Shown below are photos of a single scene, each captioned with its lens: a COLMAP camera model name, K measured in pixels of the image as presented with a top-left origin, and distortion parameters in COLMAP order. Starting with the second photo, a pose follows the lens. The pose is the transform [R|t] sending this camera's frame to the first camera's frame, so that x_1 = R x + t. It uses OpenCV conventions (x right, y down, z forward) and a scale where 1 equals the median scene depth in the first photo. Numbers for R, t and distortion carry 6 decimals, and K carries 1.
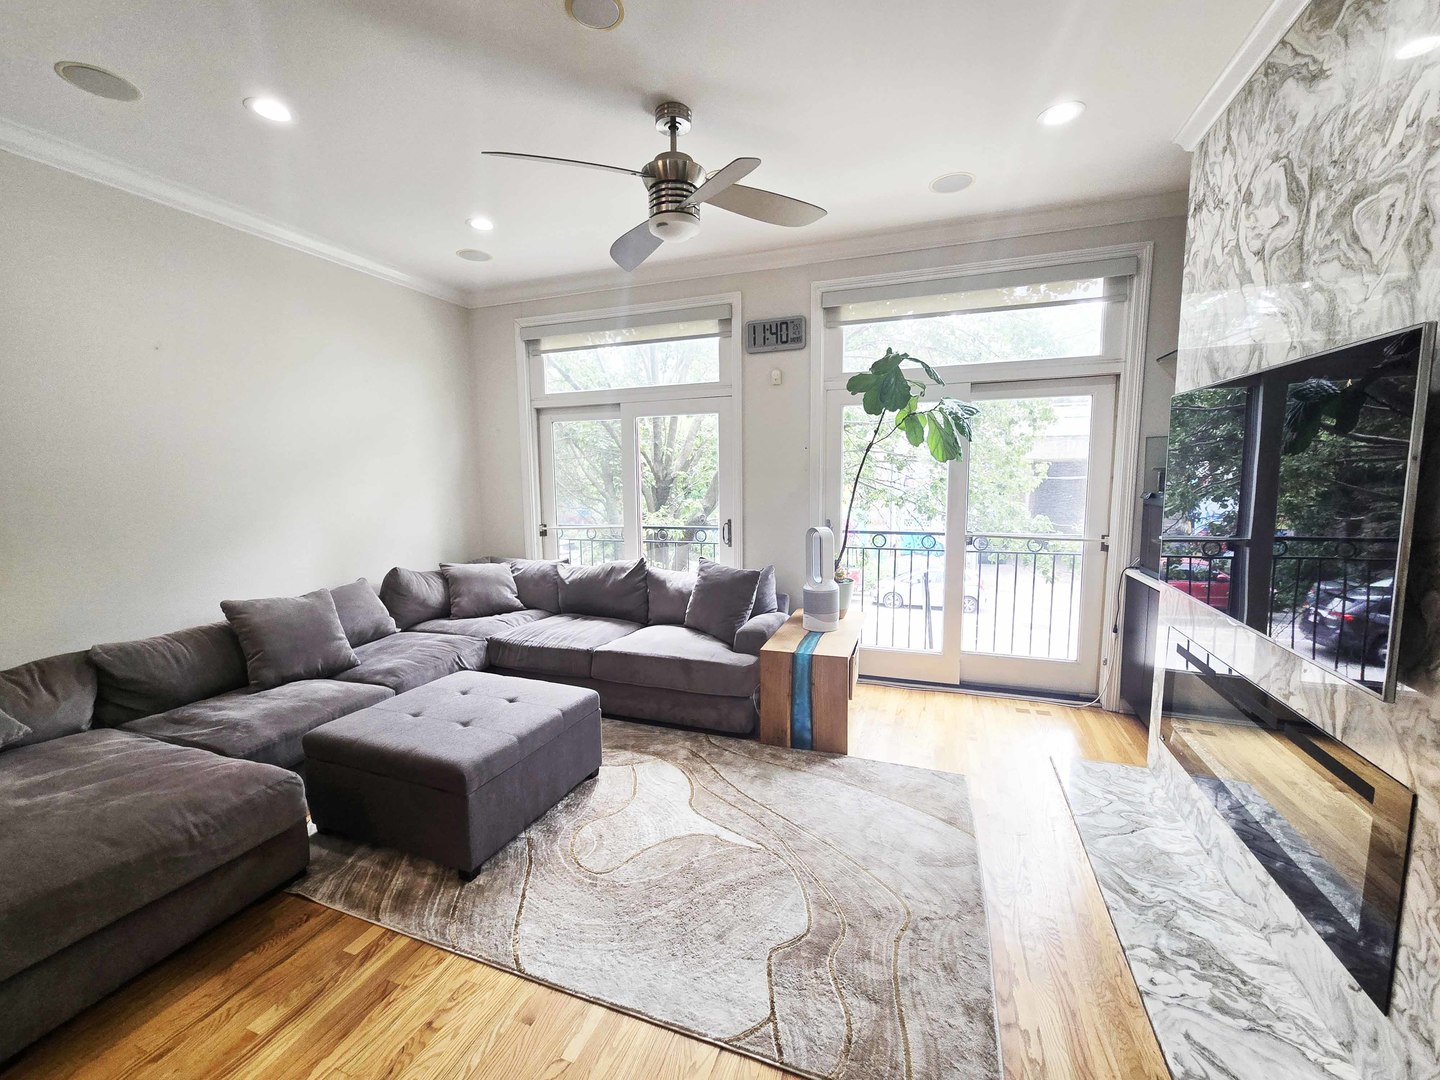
lens RADIAL K [[605.6, 0, 720.0], [0, 605.6, 540.0], [0, 0, 1]] dist [-0.002063, -0.000232]
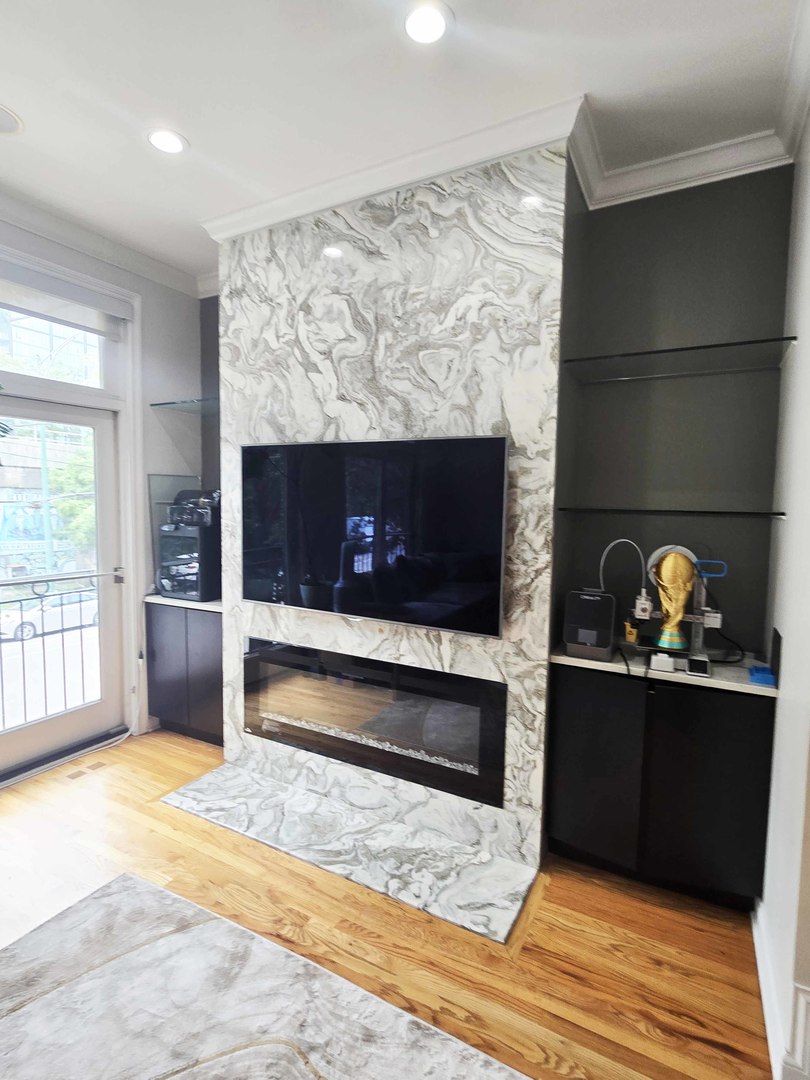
lens RADIAL K [[557.9, 0, 405.0], [0, 557.9, 540.0], [0, 0, 1]] dist [-0.001246, -0.000638]
pose [[0.140414, -0.070066, 0.987611, -0.433310], [0.101060, 0.993297, 0.056102, -0.115035], [-0.984922, 0.091931, 0.146553, 0.758738]]
